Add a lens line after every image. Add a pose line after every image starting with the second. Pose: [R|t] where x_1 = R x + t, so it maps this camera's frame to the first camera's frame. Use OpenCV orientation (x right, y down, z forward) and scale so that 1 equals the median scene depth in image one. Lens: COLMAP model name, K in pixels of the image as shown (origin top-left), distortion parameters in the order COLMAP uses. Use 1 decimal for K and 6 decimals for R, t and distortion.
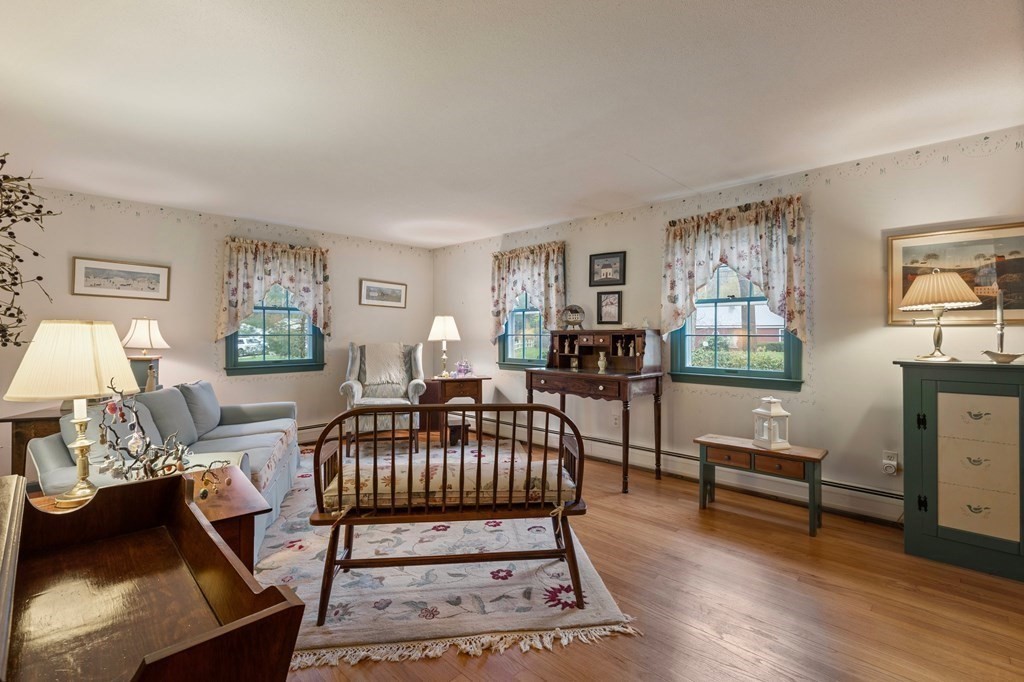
lens RADIAL K [[459.6, 0, 513.6], [0, 459.6, 336.2], [0, 0, 1]] dist [0.003783, 0.000617]
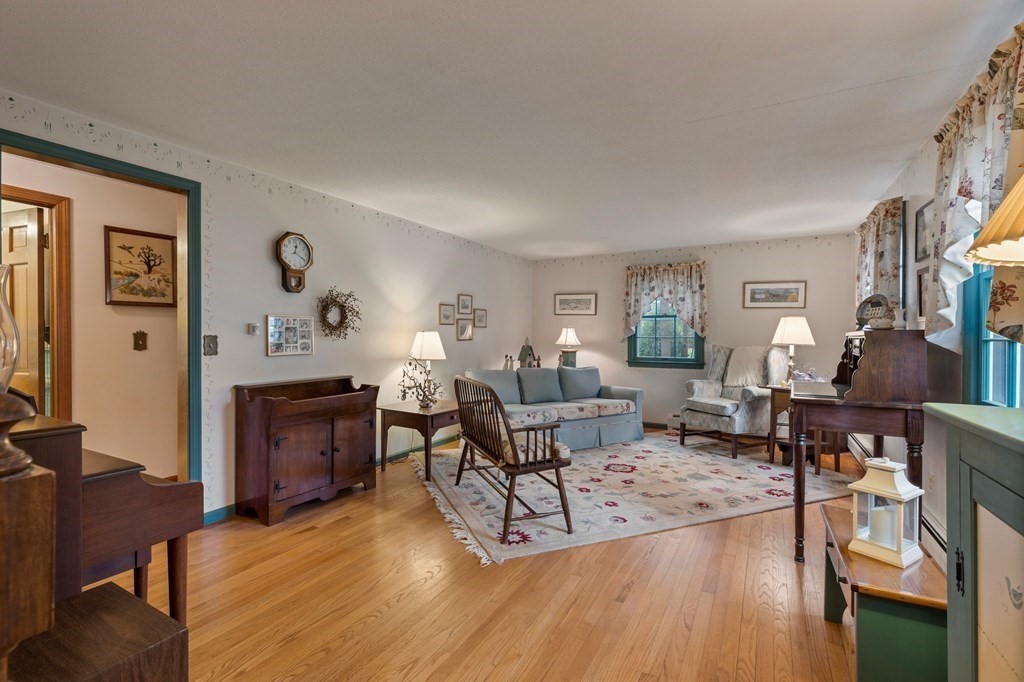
lens RADIAL K [[459.6, 0, 512.4], [0, 459.6, 338.4], [0, 0, 1]] dist [0.003783, 0.000617]
pose [[0.259920, 0.004486, -0.965620, 0.591319], [-0.009650, 0.999951, 0.002048, 0.001132], [0.965582, 0.008786, 0.259950, 0.283477]]
